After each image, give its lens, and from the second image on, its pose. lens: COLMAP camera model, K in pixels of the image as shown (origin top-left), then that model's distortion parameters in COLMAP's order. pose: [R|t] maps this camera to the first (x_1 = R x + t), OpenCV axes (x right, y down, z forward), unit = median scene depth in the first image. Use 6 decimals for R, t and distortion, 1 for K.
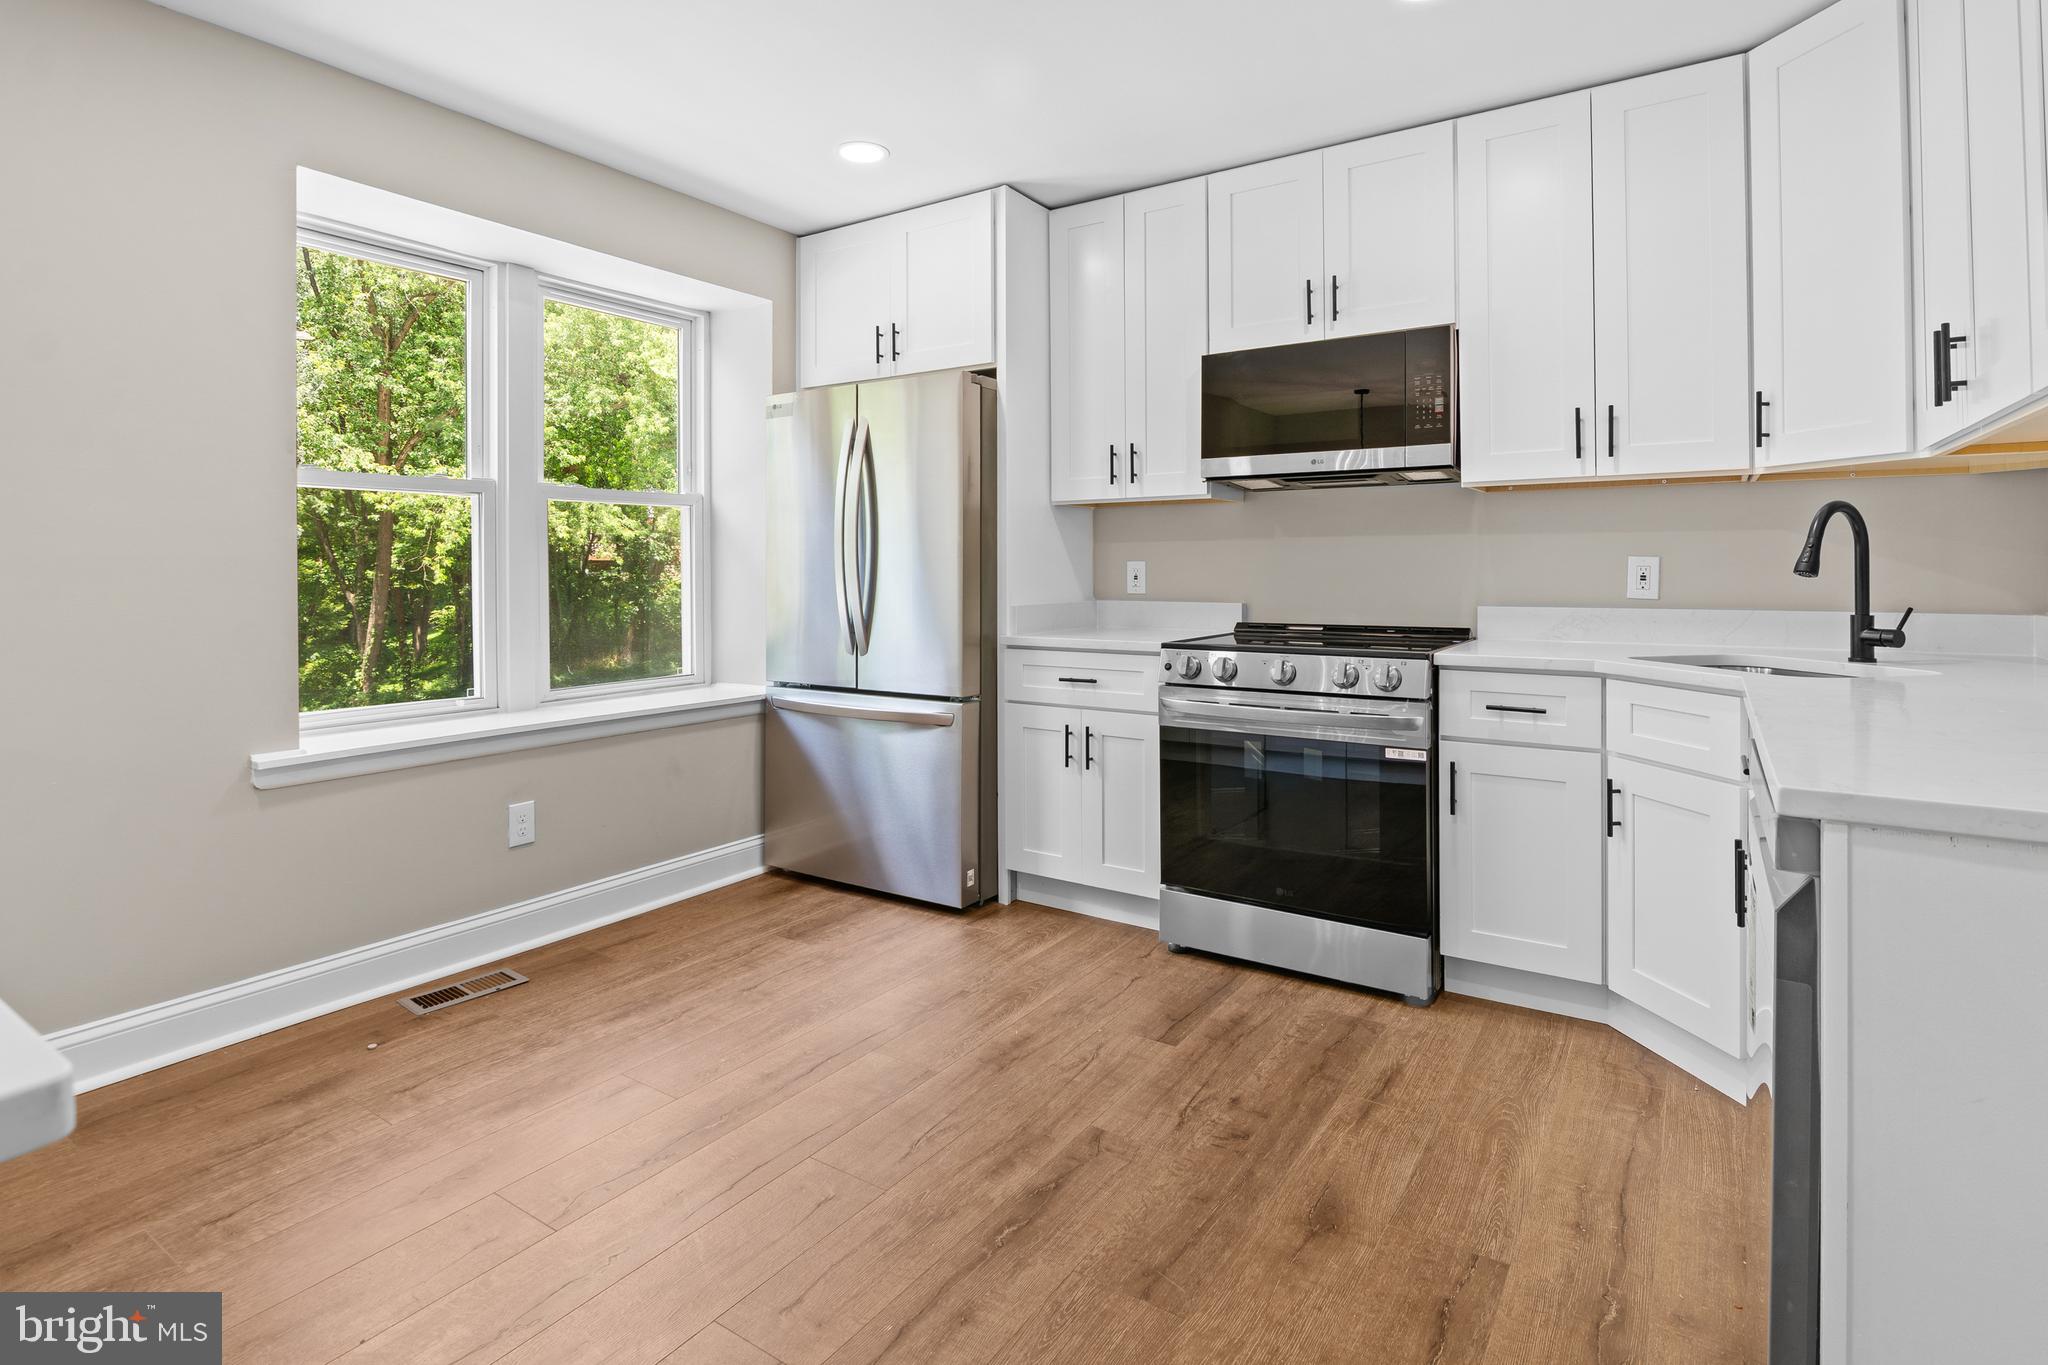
lens RADIAL K [[1036.8, 0, 1011.6], [0, 1036.8, 570.1], [0, 0, 1]] dist [-0.002518, -0.005849]
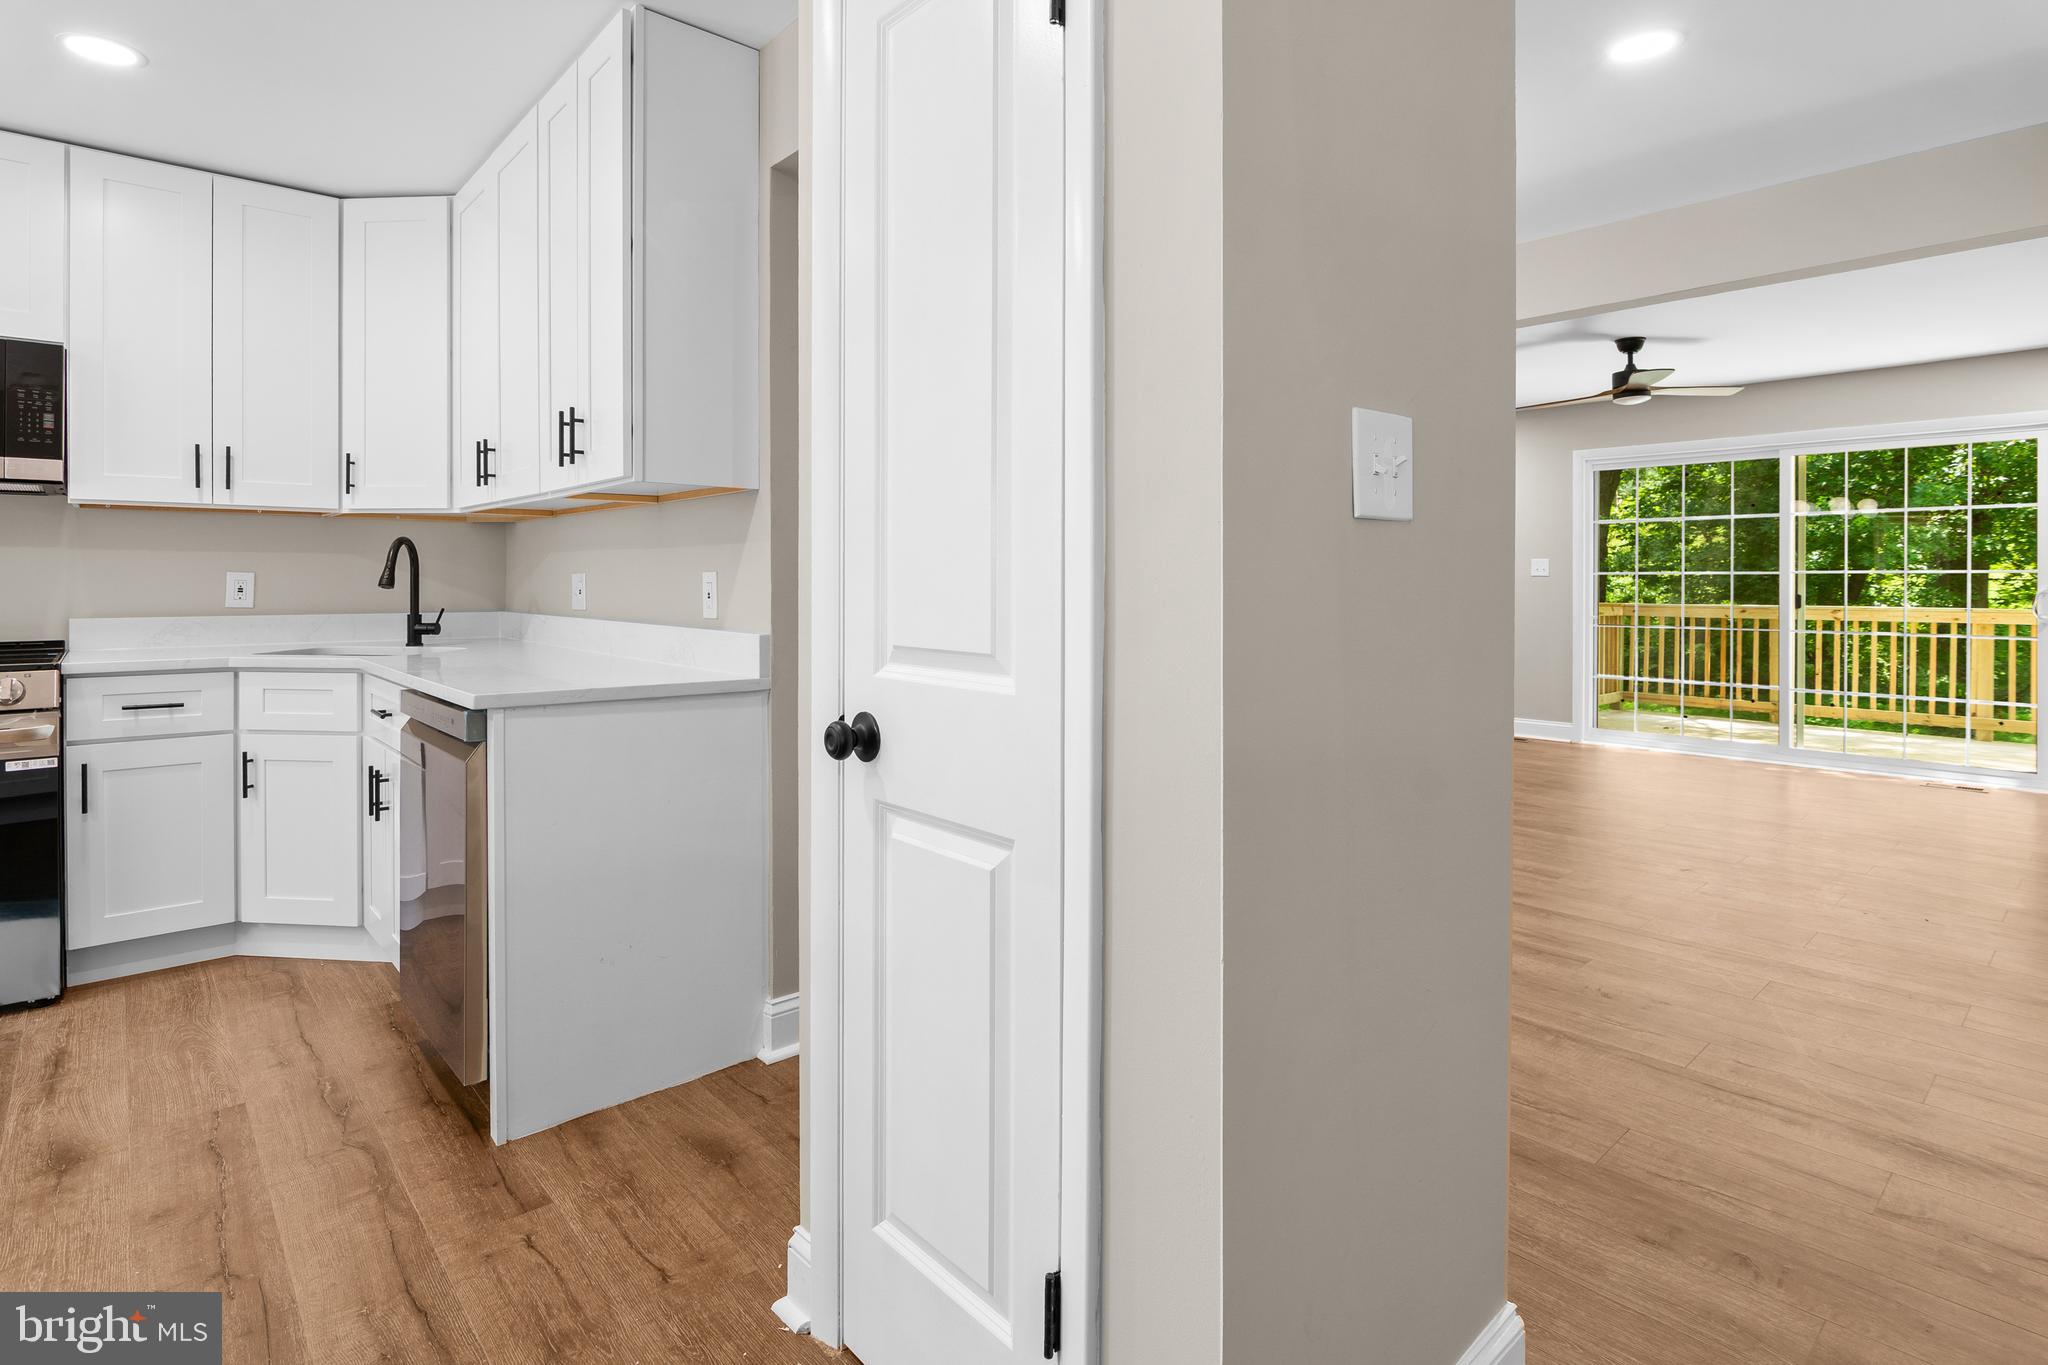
lens RADIAL K [[1021.3, 0, 1013.4], [0, 1021.3, 585.4], [0, 0, 1]] dist [-0.008535, -0.002303]
pose [[0.255414, -0.000387, 0.966832, -0.295415], [-0.002211, 0.999997, 0.000984, -0.001053], [-0.966829, -0.002389, 0.255413, -0.165232]]
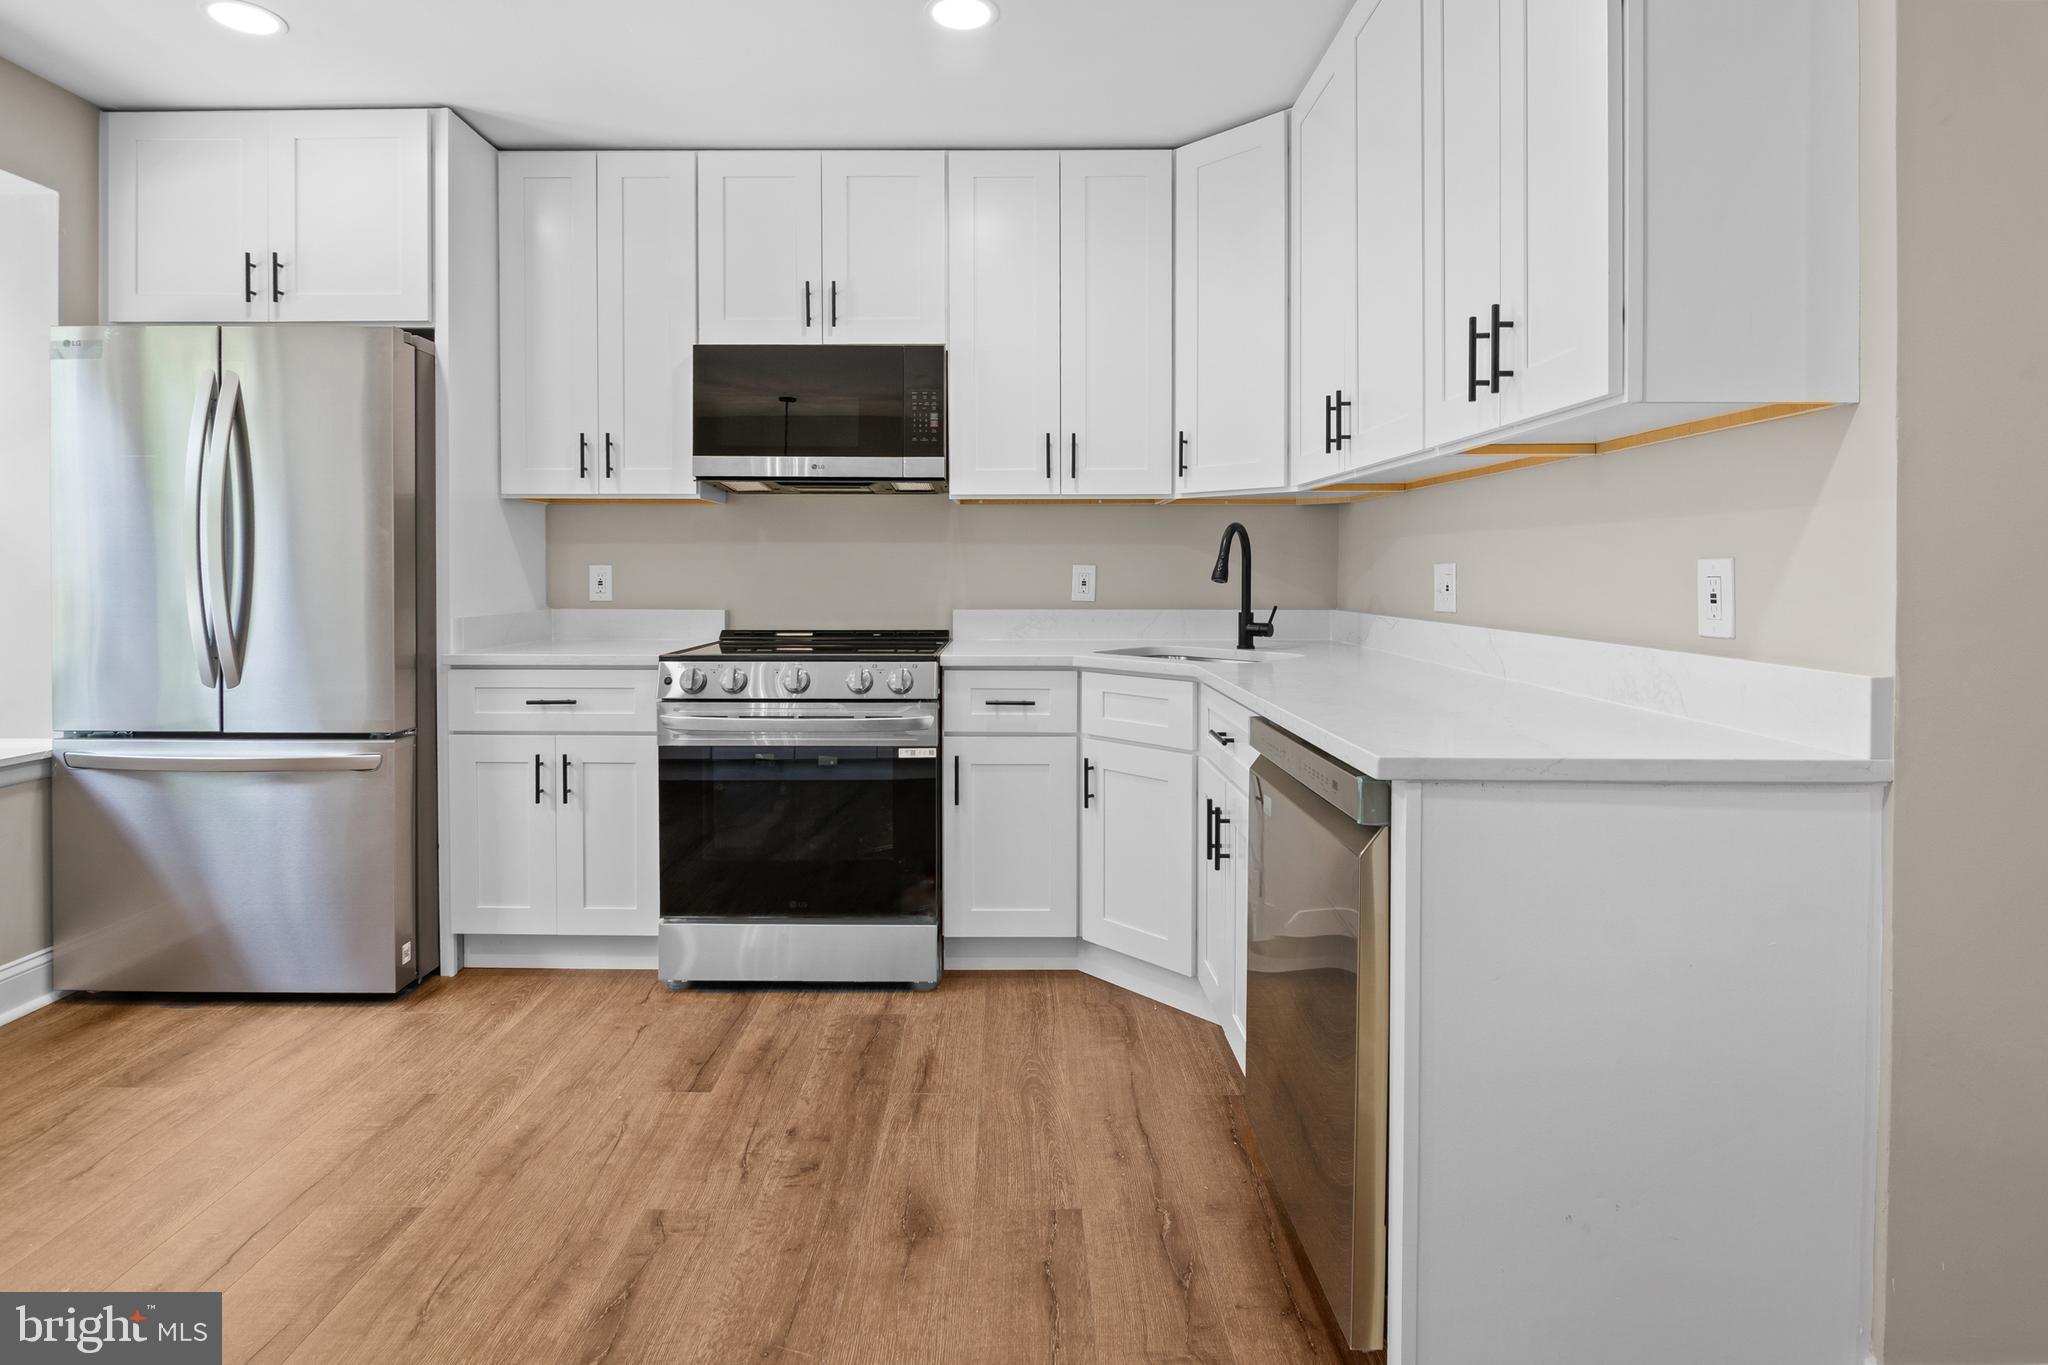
lens RADIAL K [[1027.4, 0, 1016.0], [0, 1027.4, 589.5], [0, 0, 1]] dist [-0.009001, -0.002419]
pose [[0.829480, -0.005735, 0.558507, -0.100669], [-0.002993, 0.999887, 0.014713, -0.002197], [-0.558528, -0.013875, 0.829369, 0.078997]]
